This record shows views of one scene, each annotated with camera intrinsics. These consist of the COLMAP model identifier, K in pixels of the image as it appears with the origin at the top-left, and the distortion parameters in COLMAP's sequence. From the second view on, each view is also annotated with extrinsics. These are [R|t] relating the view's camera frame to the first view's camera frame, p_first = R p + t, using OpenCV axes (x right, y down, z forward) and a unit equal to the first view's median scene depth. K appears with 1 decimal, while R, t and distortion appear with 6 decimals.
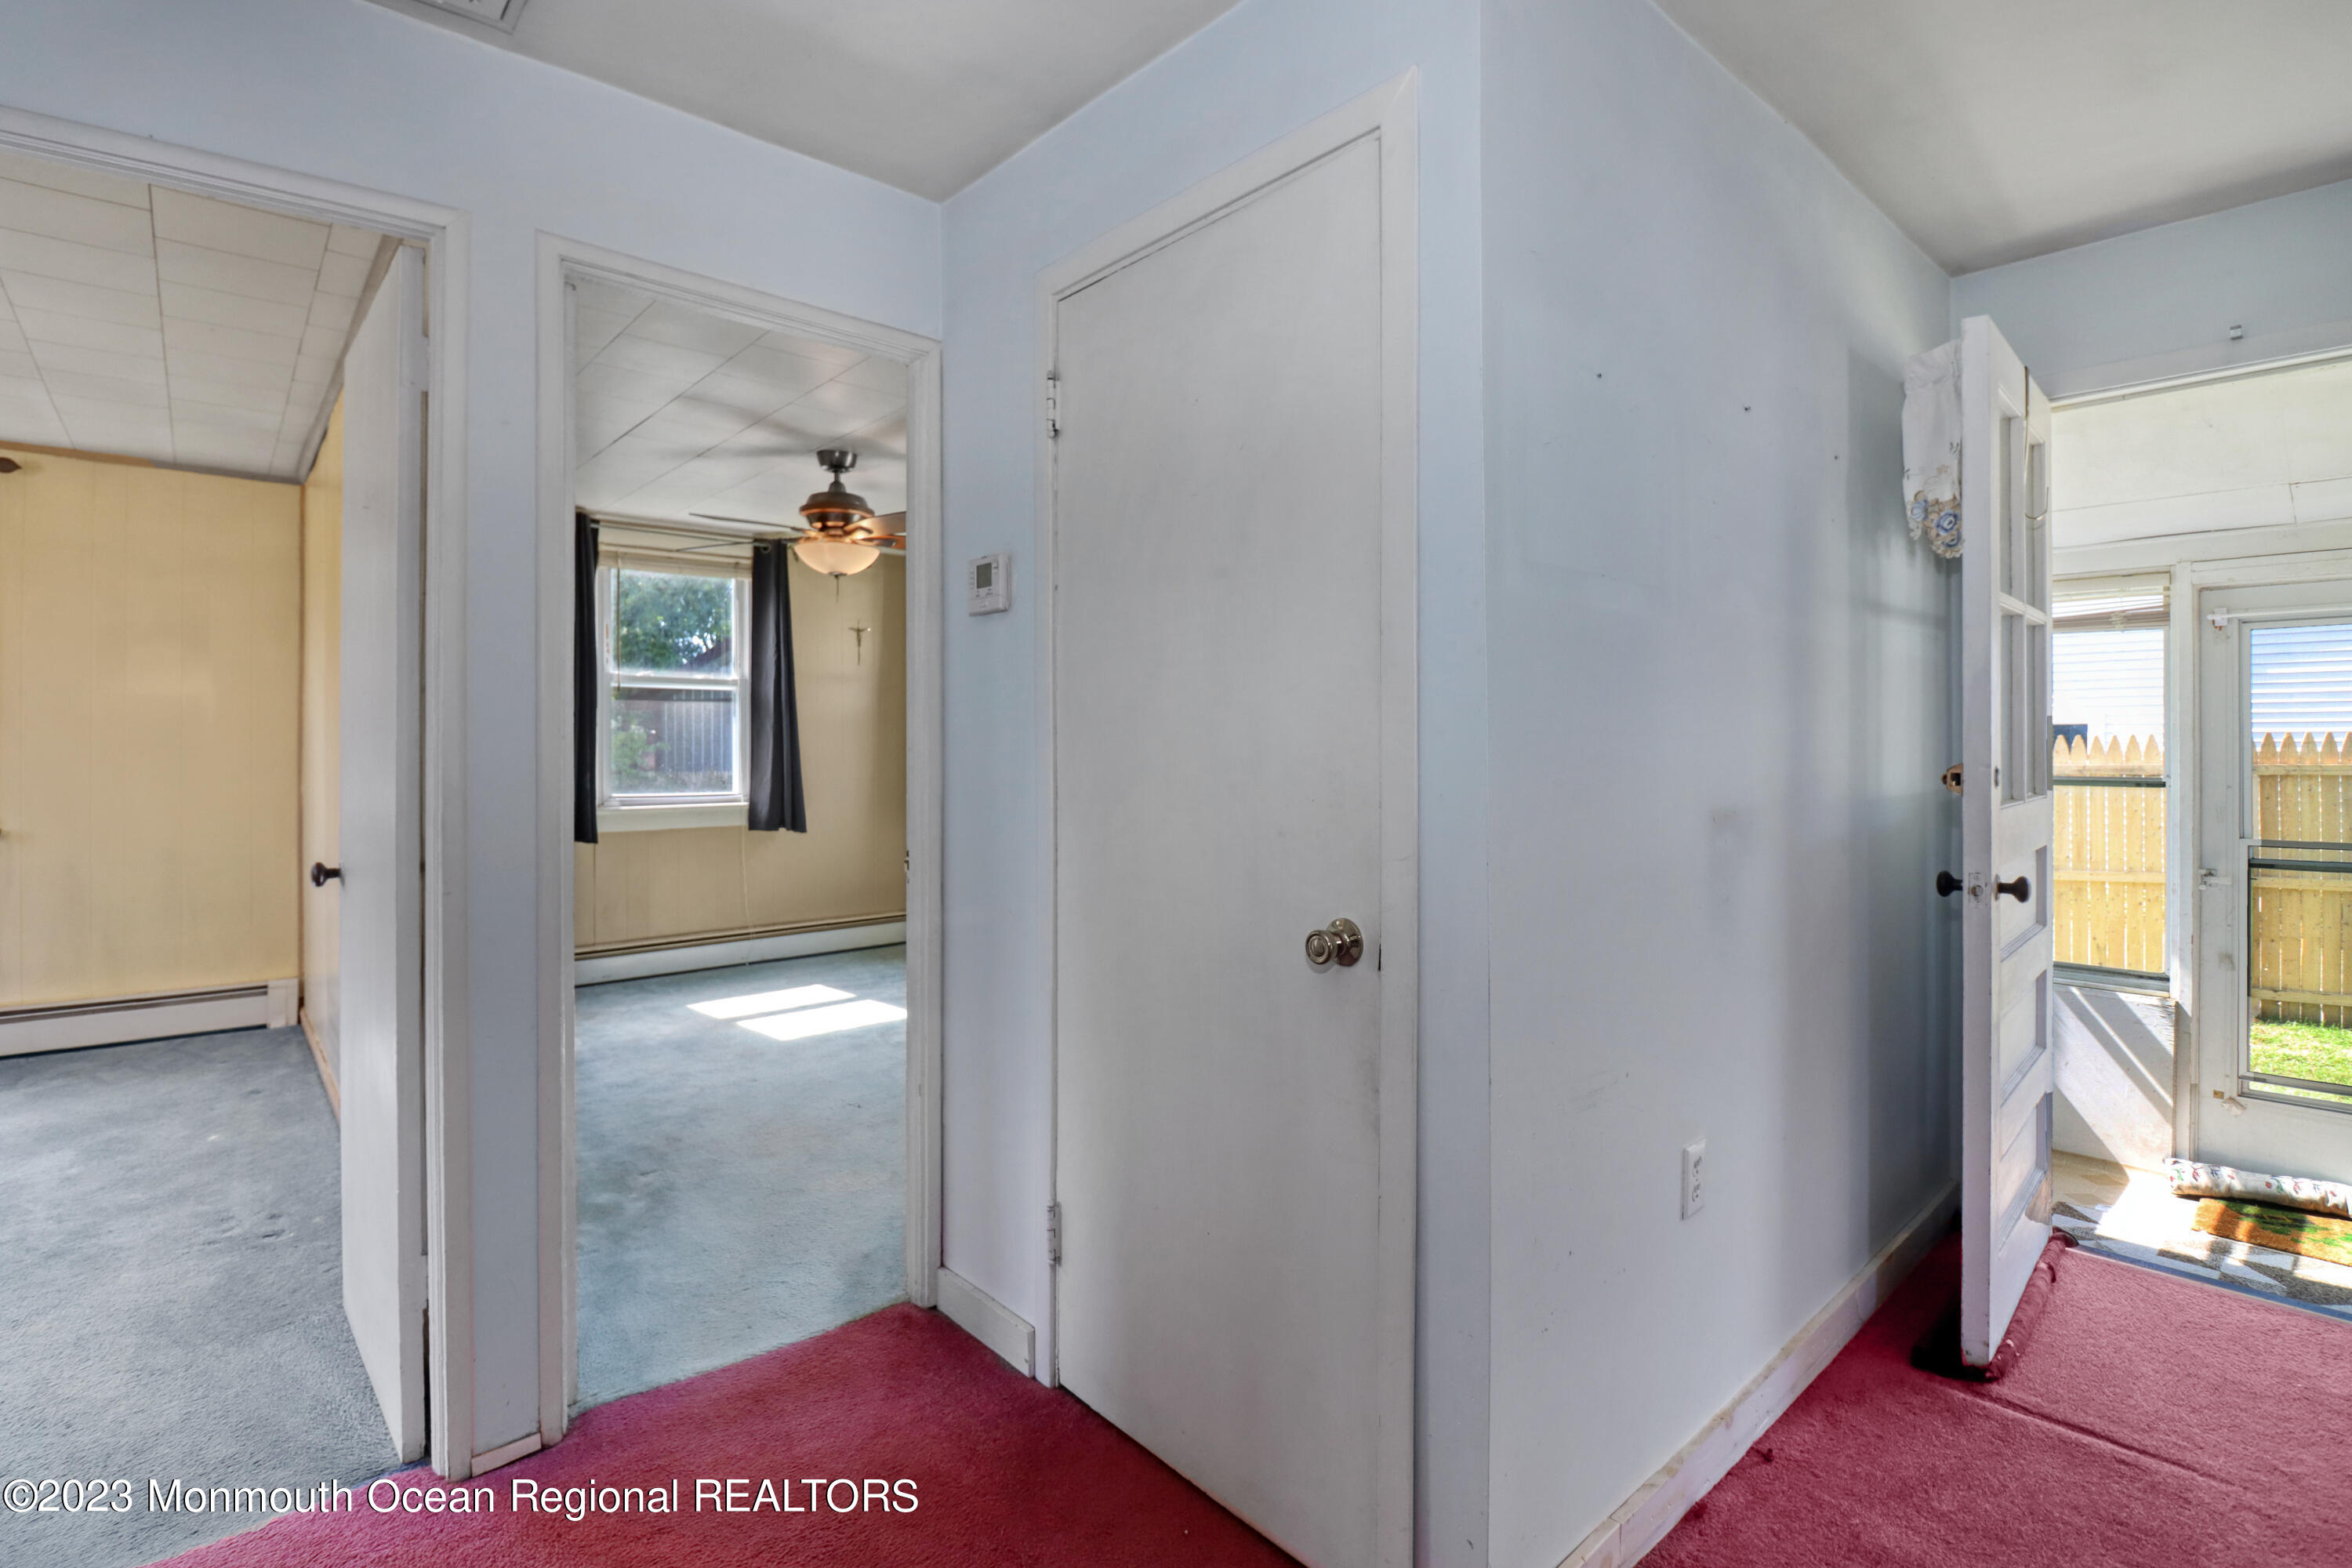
lens RADIAL K [[1120.9, 0, 1147.7], [0, 1120.9, 744.6], [0, 0, 1]] dist [-0.017134, -0.007813]
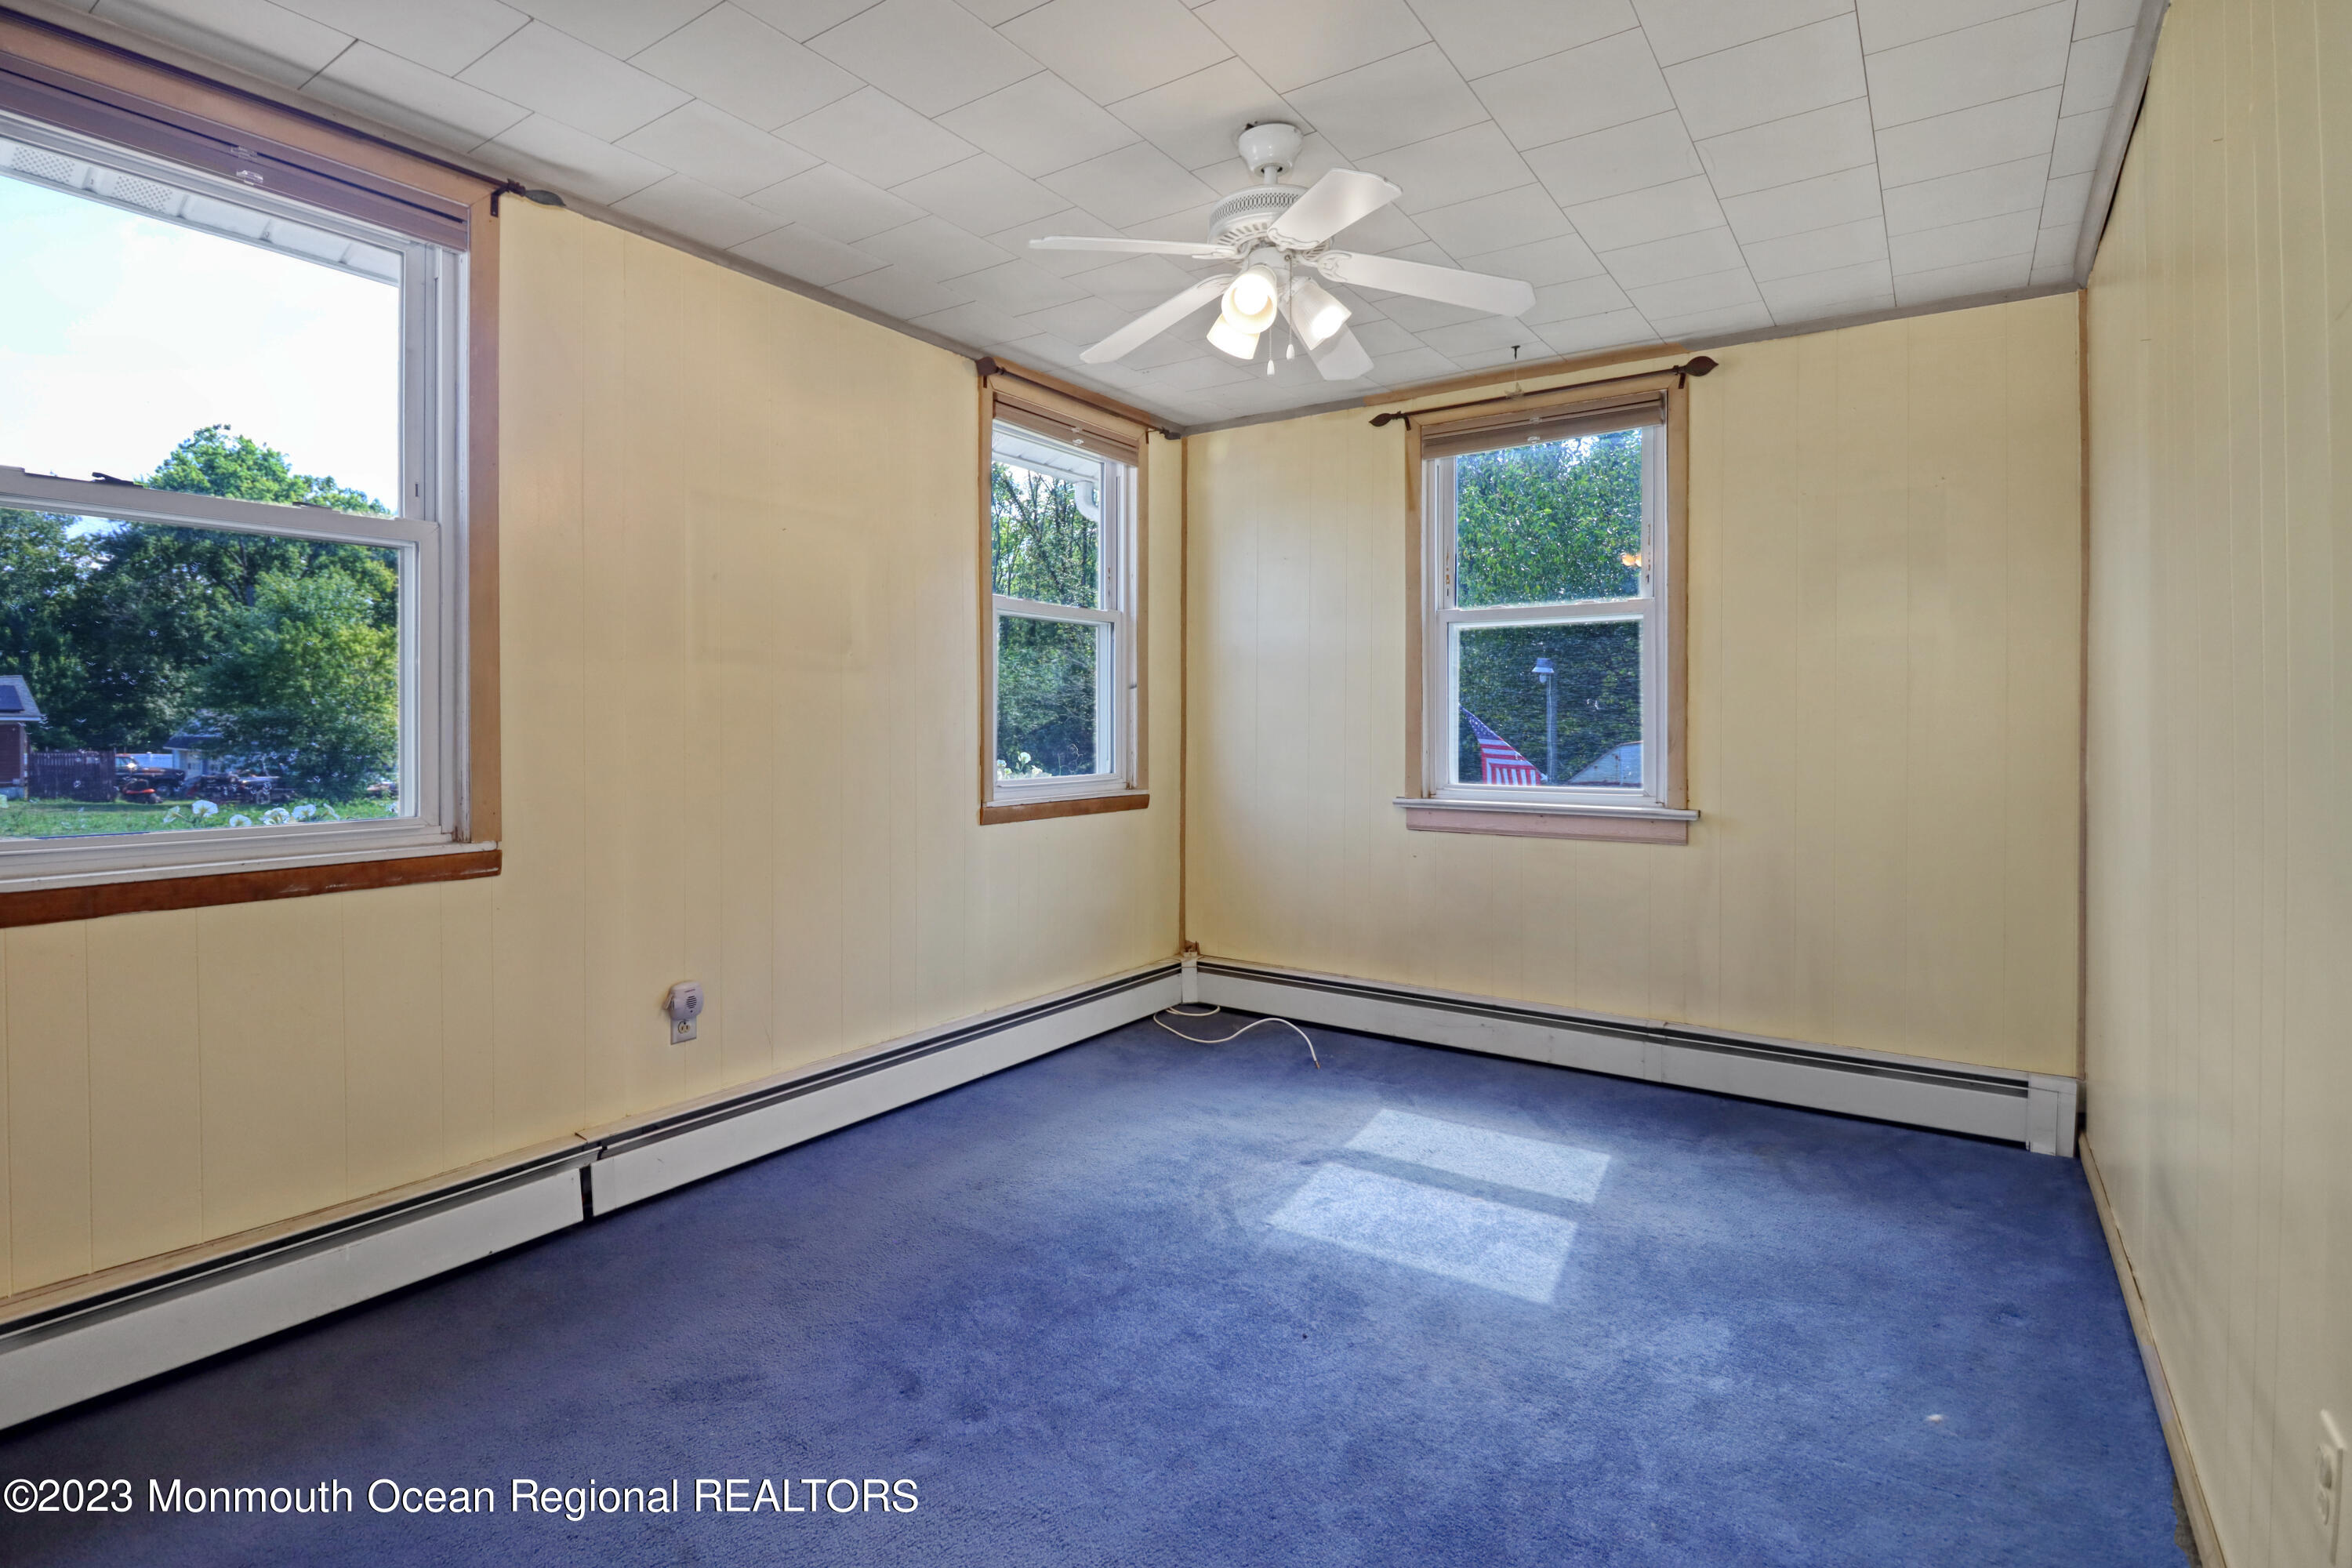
lens RADIAL K [[1120.9, 0, 1147.7], [0, 1120.9, 744.6], [0, 0, 1]] dist [-0.017134, -0.007813]
pose [[0.238145, 0.013538, -0.971135, -0.303124], [0.007625, 0.999846, 0.015808, 0.008934], [0.971200, -0.011170, 0.238005, 0.356977]]
